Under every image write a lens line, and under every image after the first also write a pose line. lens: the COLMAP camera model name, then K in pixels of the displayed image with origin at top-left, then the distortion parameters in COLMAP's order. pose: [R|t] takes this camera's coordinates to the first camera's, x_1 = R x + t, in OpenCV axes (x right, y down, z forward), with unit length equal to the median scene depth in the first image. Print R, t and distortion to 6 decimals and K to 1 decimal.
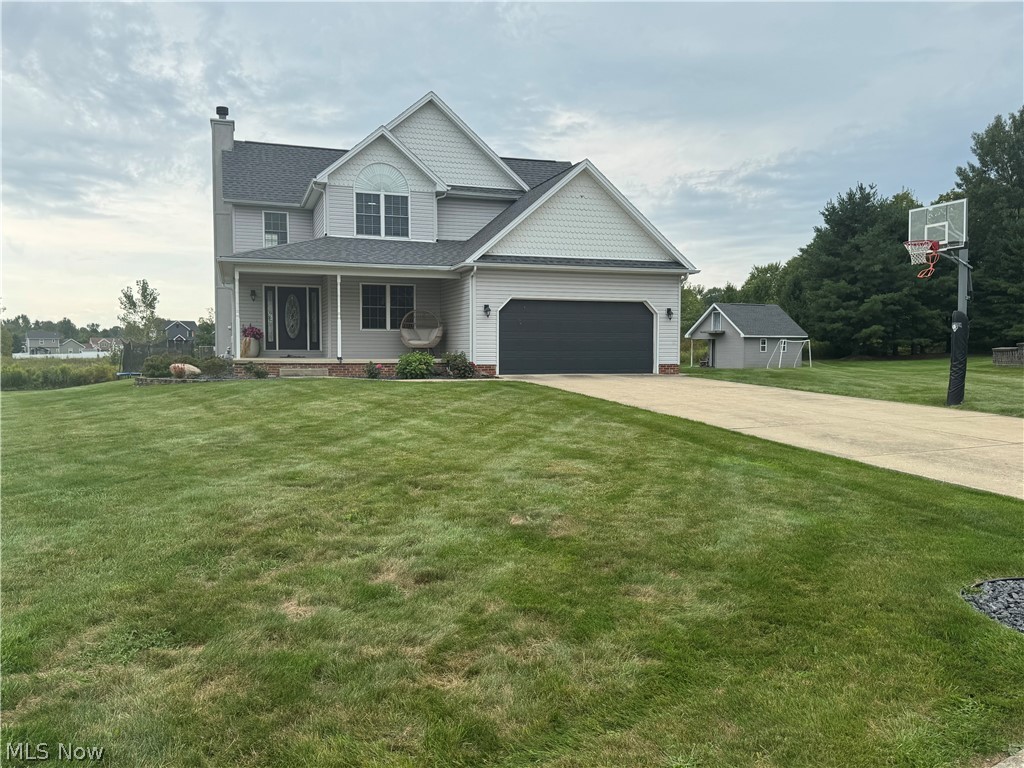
lens RADIAL K [[825.8, 0, 512.7], [0, 825.8, 386.4], [0, 0, 1]] dist [0.006557, 0.000834]
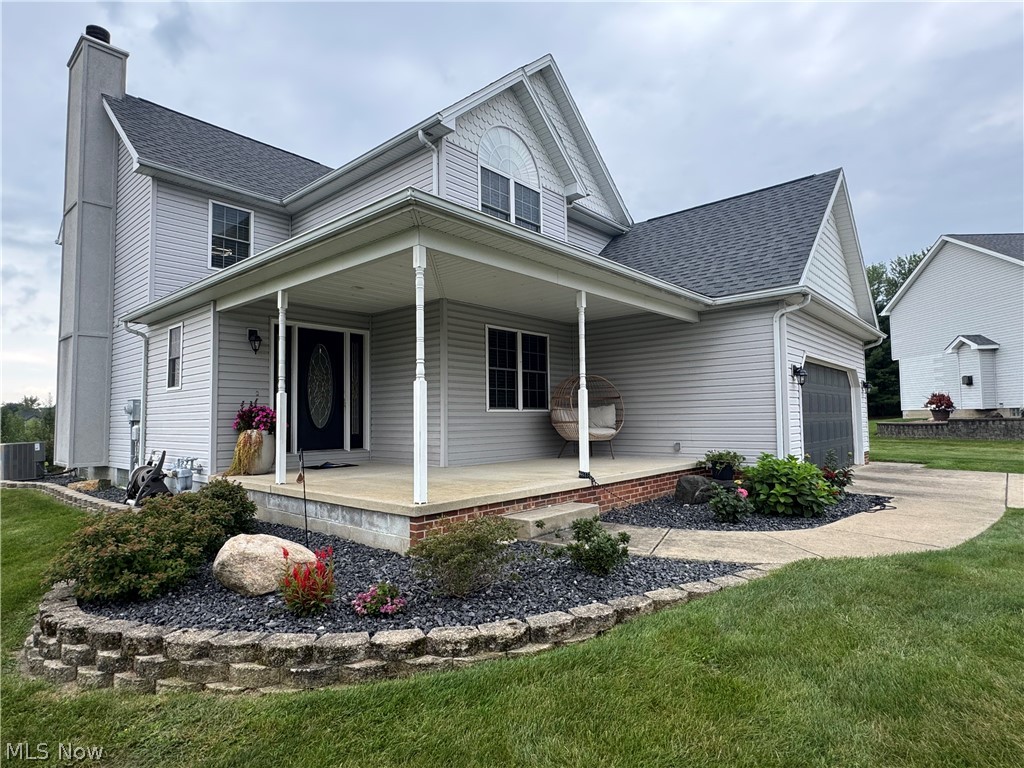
lens RADIAL K [[565.0, 0, 510.6], [0, 565.0, 382.4], [0, 0, 1]] dist [-0.003051, -0.000923]
pose [[0.878629, 0.013325, 0.477320, -0.297531], [0.038853, 0.994301, -0.099276, -0.042110], [-0.475922, 0.105772, 0.873104, 0.568106]]
